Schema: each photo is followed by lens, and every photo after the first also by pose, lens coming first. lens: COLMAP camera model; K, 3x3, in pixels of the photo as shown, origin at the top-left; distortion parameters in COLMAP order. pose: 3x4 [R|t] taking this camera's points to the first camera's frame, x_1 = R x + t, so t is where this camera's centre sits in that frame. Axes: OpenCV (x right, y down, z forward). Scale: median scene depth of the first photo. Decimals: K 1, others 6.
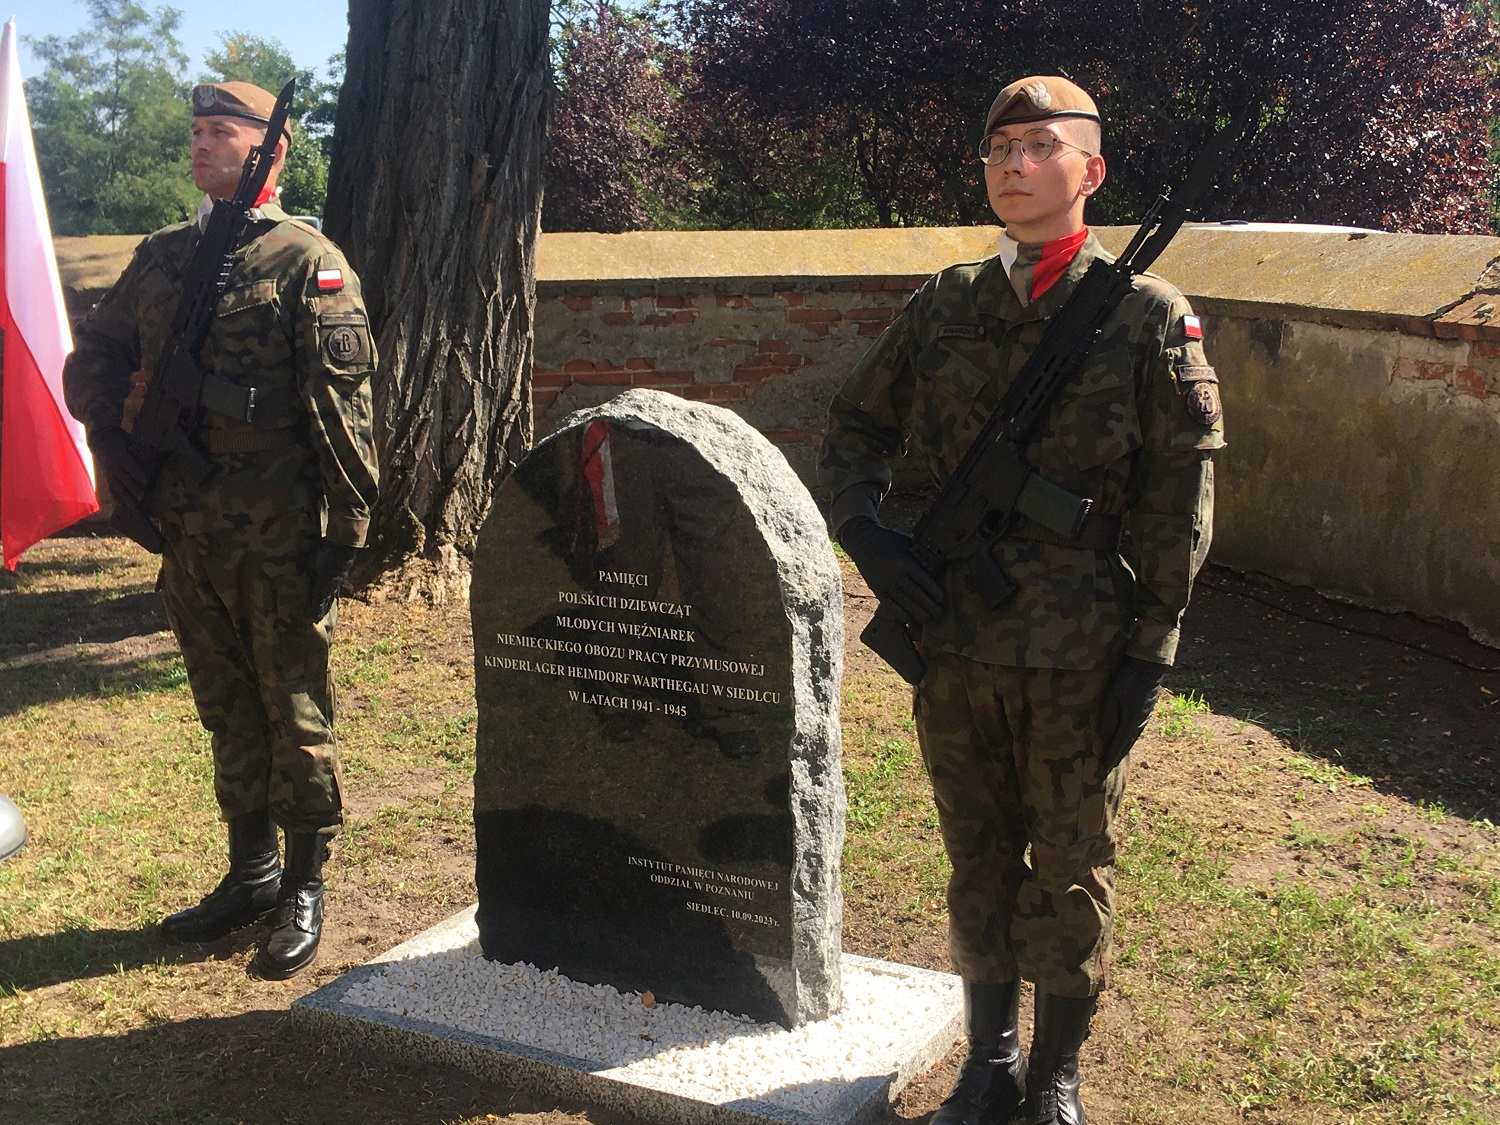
lens RADIAL K [[1880.0, 0, 748.5], [0, 1880.0, 564.7], [0, 0, 1]] dist [0.096417, 0.000000]
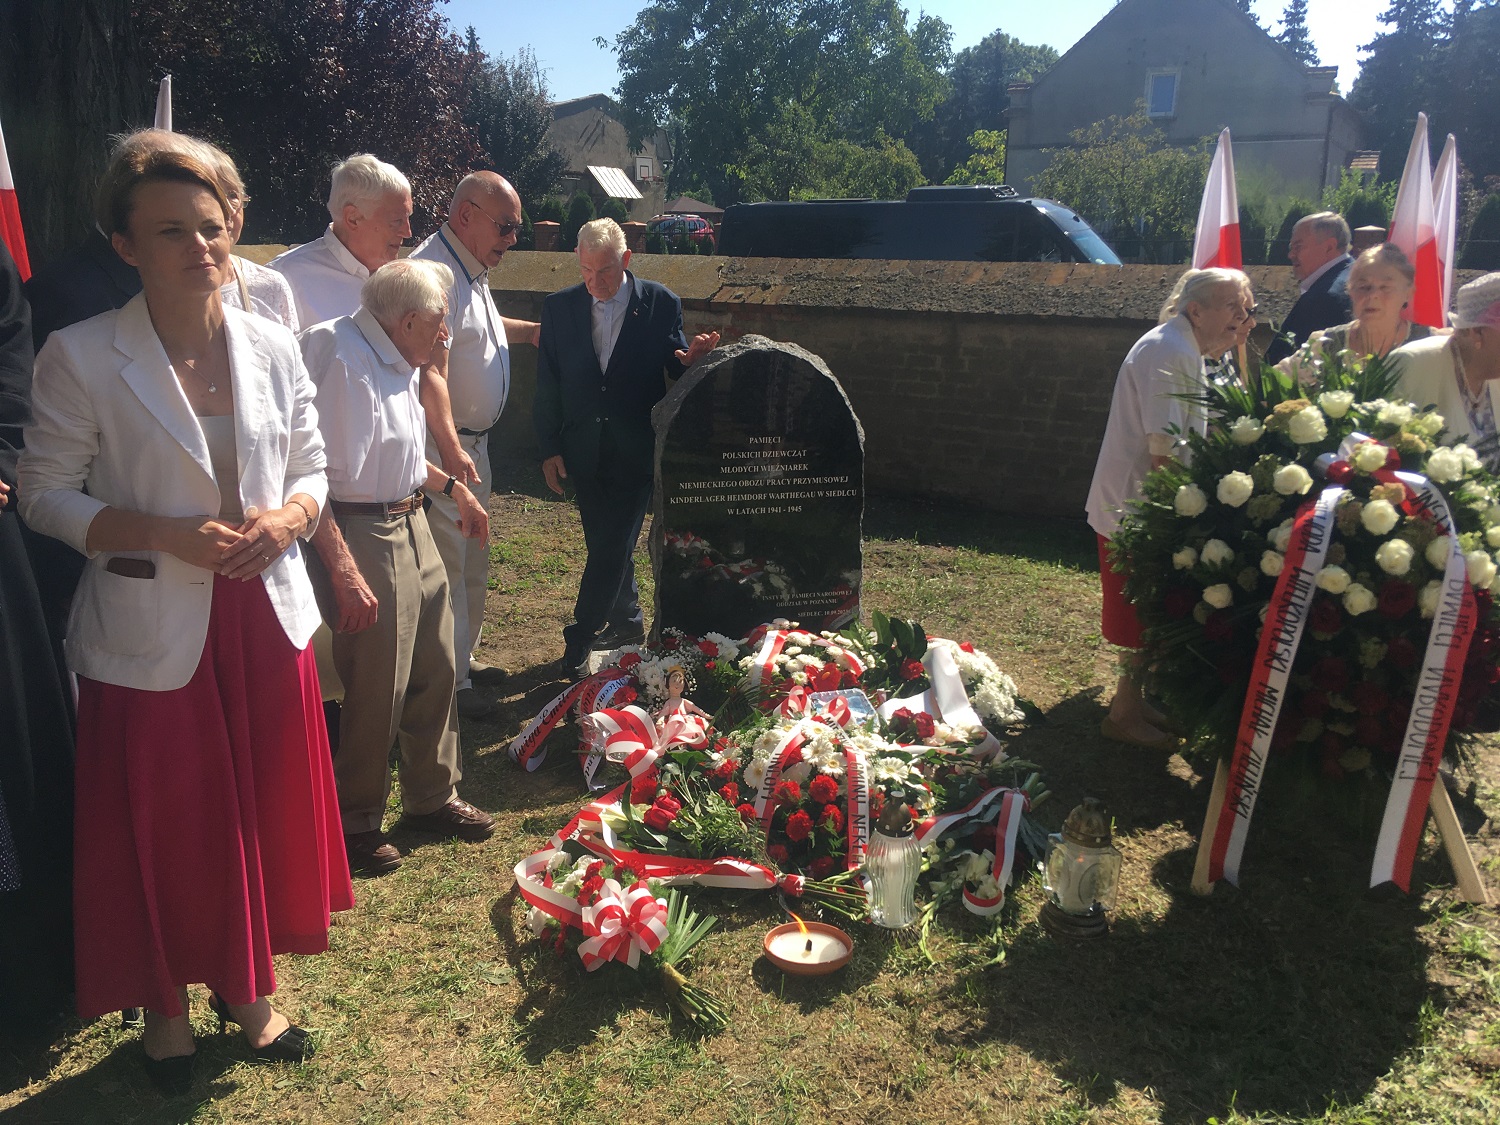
lens RADIAL K [[1261.3, 0, 760.9], [0, 1261.3, 598.9], [0, 0, 1]] dist [0.089905, -0.102542]
pose [[0.721256, -0.175296, 0.670121, -0.829105], [0.115118, 0.984328, 0.133586, -0.004311], [-0.683036, -0.019207, 0.730132, 0.112844]]
